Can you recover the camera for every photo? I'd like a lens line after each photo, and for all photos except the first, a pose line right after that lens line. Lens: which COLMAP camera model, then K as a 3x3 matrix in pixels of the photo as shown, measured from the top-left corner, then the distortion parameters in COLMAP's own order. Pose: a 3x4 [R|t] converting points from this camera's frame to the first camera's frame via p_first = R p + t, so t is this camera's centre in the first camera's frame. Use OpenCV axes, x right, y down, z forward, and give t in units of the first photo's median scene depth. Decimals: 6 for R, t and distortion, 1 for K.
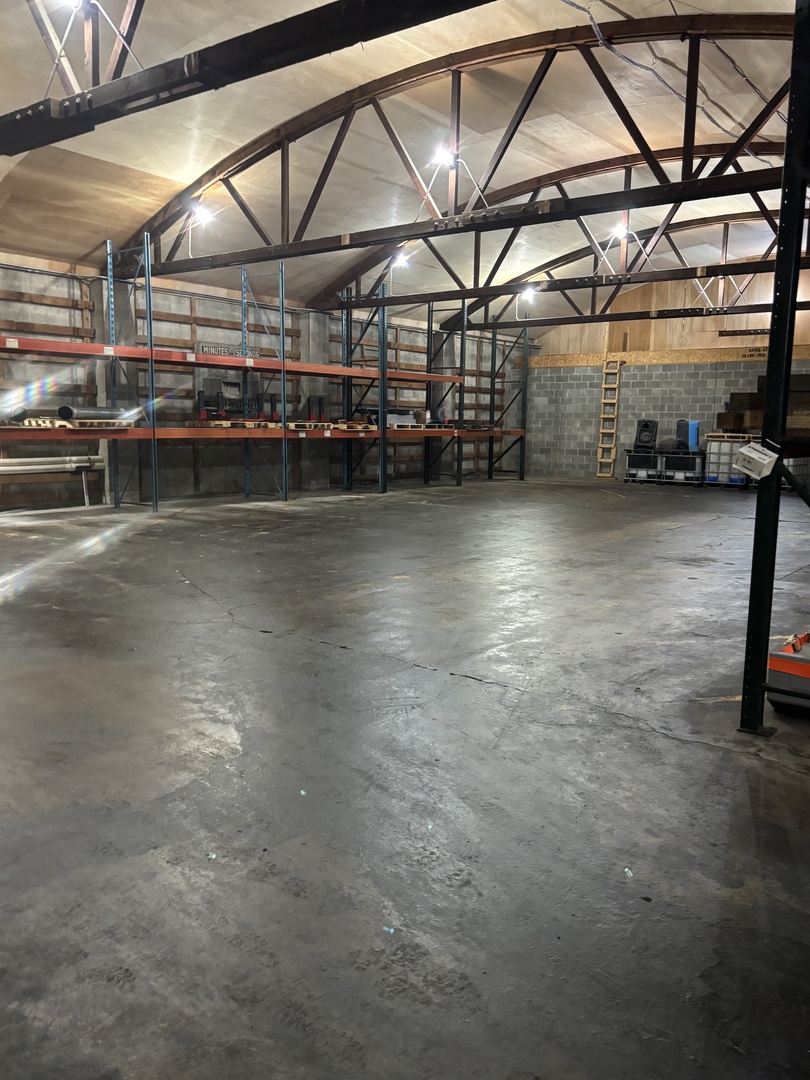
lens RADIAL K [[889.6, 0, 405.0], [0, 889.6, 540.0], [0, 0, 1]] dist [0.040557, -0.009317]
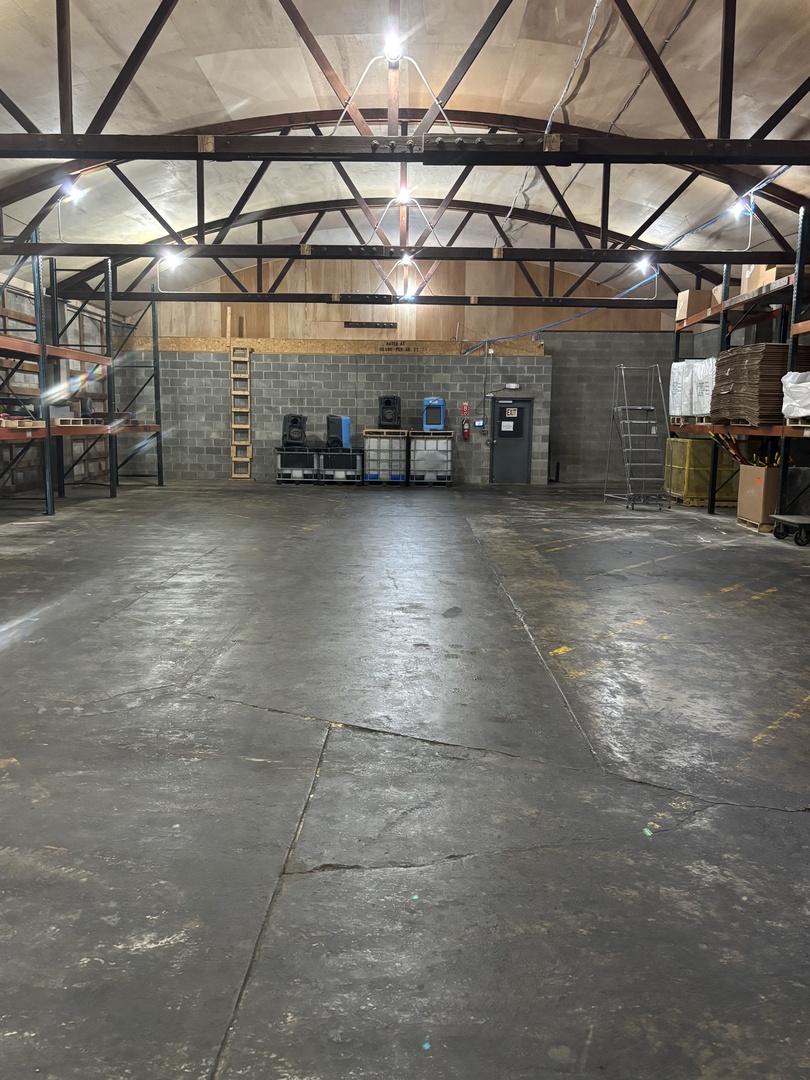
lens RADIAL K [[889.6, 0, 405.0], [0, 889.6, 540.0], [0, 0, 1]] dist [0.040557, -0.009317]
pose [[0.807524, -0.081684, 0.584152, -0.186997], [0.074886, 0.996548, 0.035829, -0.031677], [-0.585062, 0.014812, 0.810853, 0.203007]]
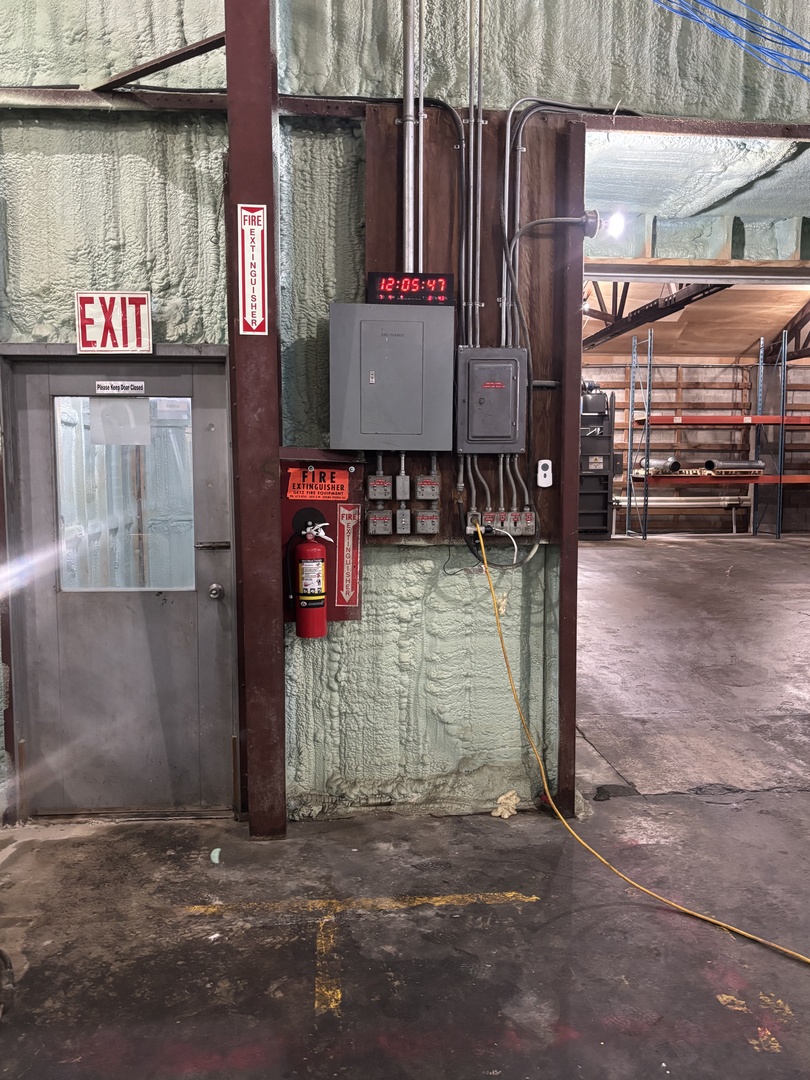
lens RADIAL K [[889.6, 0, 405.0], [0, 889.6, 540.0], [0, 0, 1]] dist [0.040557, -0.009317]
pose [[0.683993, 0.049654, -0.727797, 0.203989], [-0.089929, 0.995810, -0.016577, 0.027821], [0.723924, 0.076788, 0.685593, -0.200541]]
